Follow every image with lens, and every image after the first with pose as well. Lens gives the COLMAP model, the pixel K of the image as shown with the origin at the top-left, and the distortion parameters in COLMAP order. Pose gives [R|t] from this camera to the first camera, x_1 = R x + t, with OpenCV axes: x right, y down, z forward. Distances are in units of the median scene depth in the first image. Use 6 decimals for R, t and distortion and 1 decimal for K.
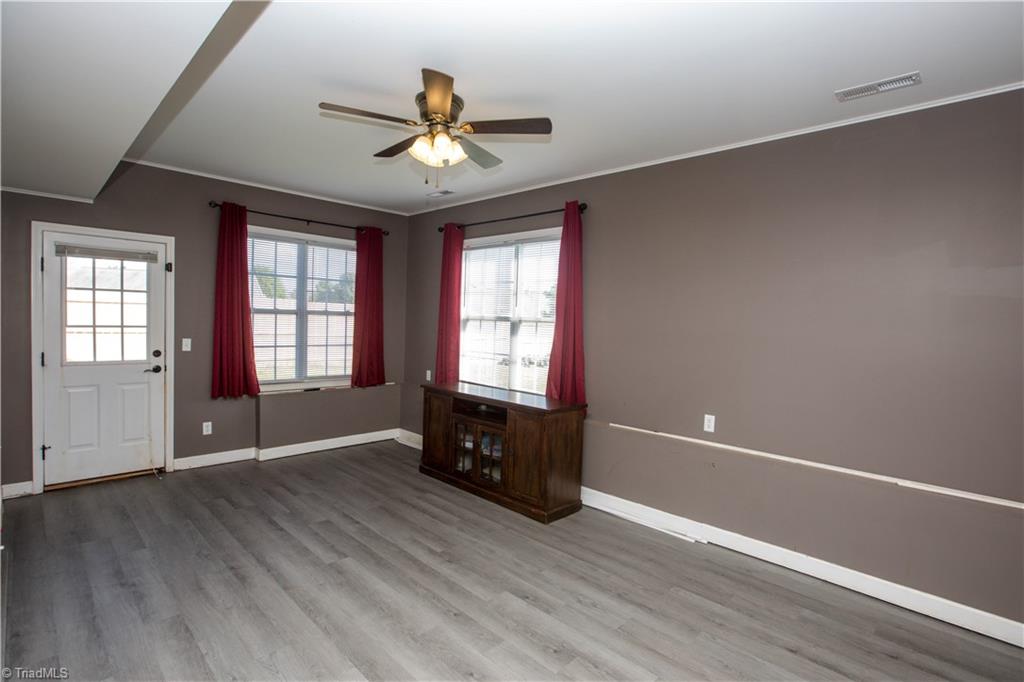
lens RADIAL K [[498.7, 0, 510.2], [0, 498.7, 329.7], [0, 0, 1]] dist [-0.064120, 0.031487]
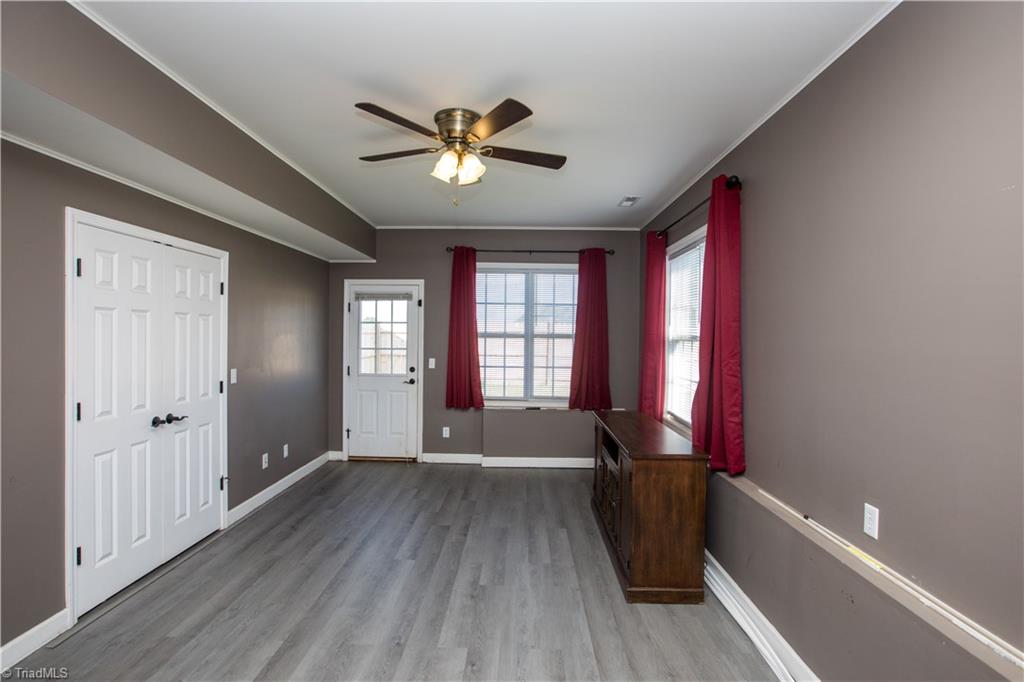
lens RADIAL K [[498.7, 0, 510.2], [0, 498.7, 329.7], [0, 0, 1]] dist [-0.064120, 0.031487]
pose [[0.683163, -0.032496, -0.729542, 0.431103], [-0.005762, 0.998738, -0.049883, 0.007398], [0.730243, 0.038282, 0.682114, 0.276313]]
